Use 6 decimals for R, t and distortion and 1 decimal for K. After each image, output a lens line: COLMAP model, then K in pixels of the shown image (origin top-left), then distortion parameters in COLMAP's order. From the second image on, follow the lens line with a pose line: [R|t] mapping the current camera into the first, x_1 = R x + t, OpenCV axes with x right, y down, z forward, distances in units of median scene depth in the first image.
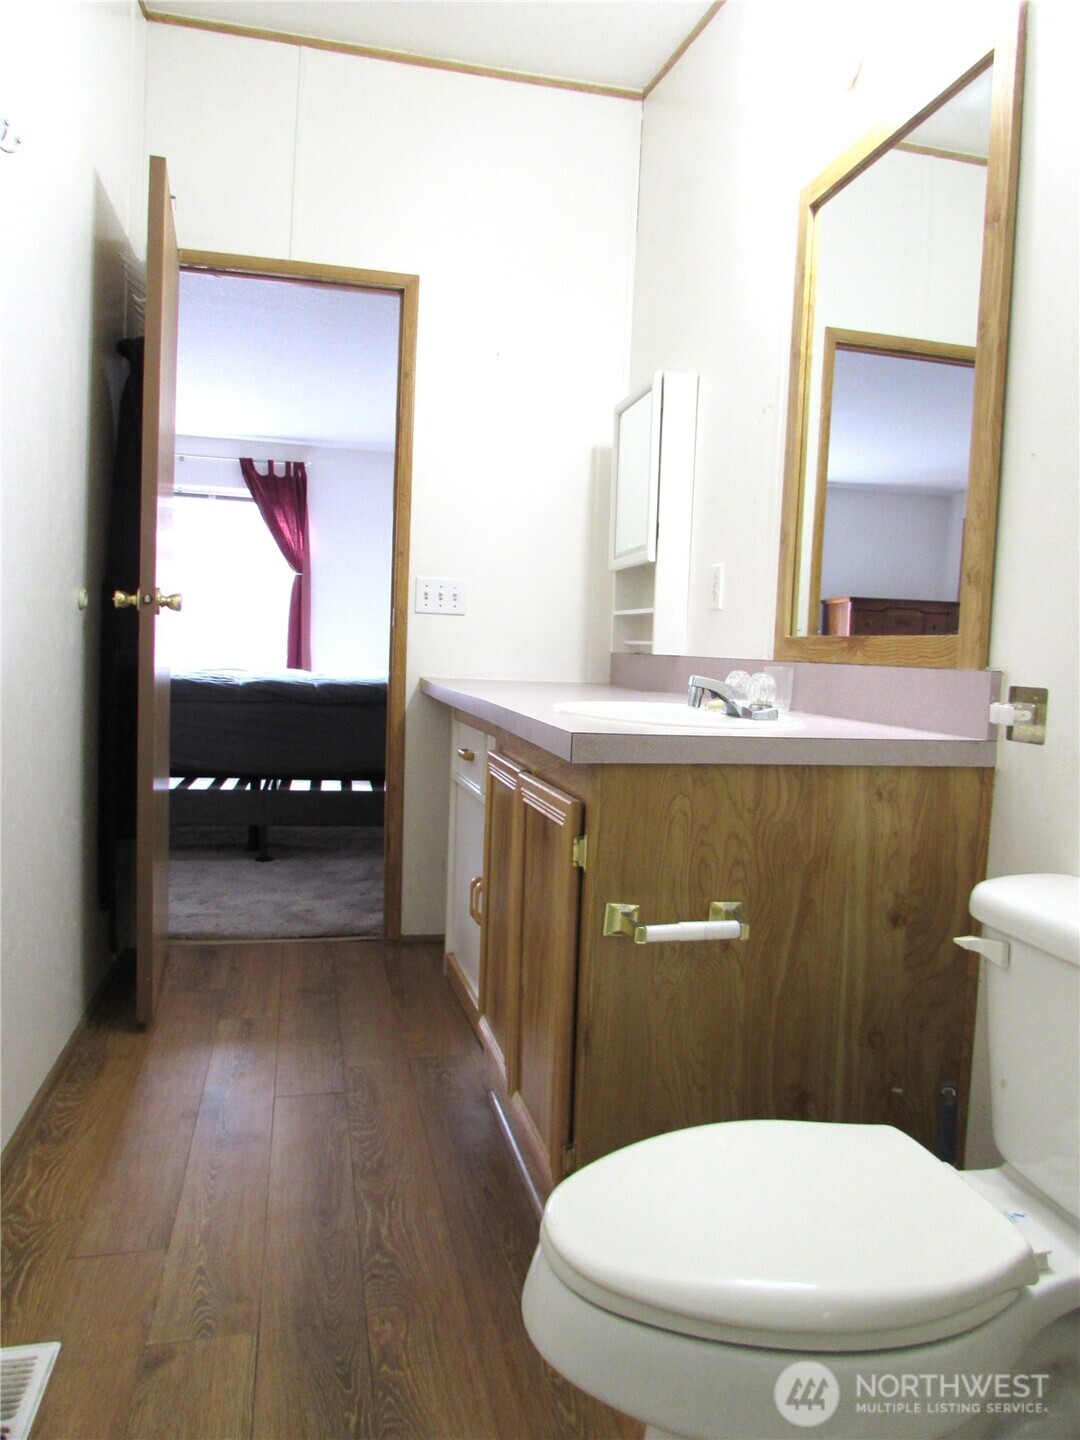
lens RADIAL K [[1021.1, 0, 541.6], [0, 1021.1, 717.7], [0, 0, 1]] dist [-0.043487, 0.028132]
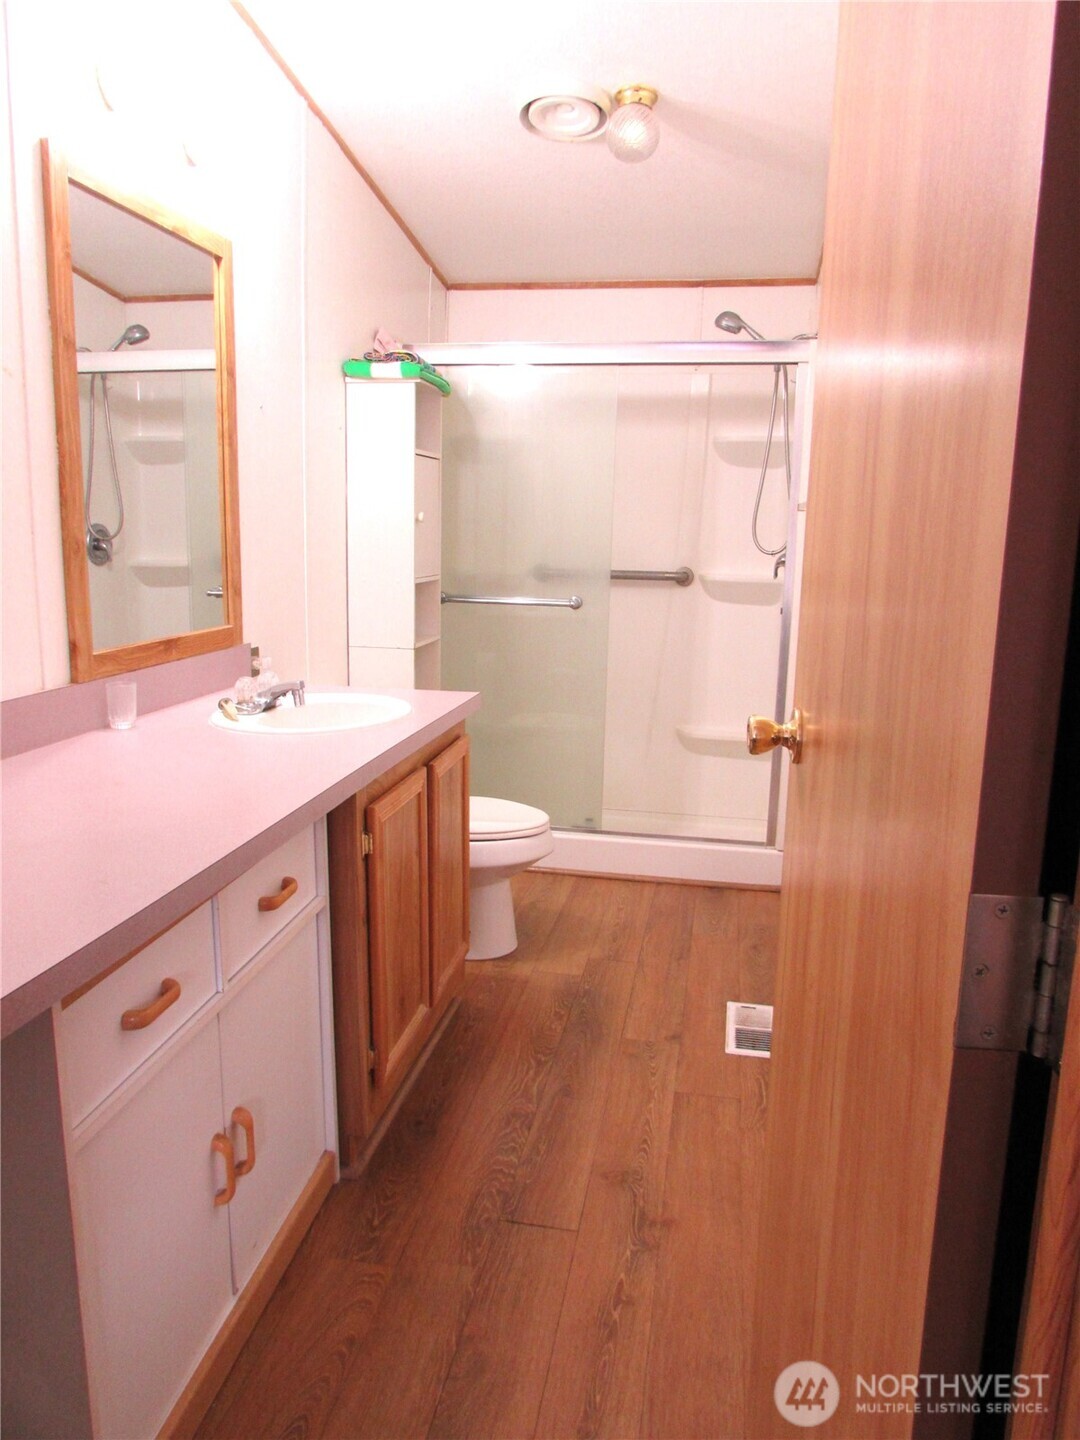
lens RADIAL K [[1021.1, 0, 540.9], [0, 1021.1, 721.0], [0, 0, 1]] dist [-0.043487, 0.028132]
pose [[-0.915851, -0.124630, 0.381687, -0.240902], [-0.021090, 0.964227, 0.264238, -0.130805], [-0.400964, 0.233952, -0.885717, 0.790774]]
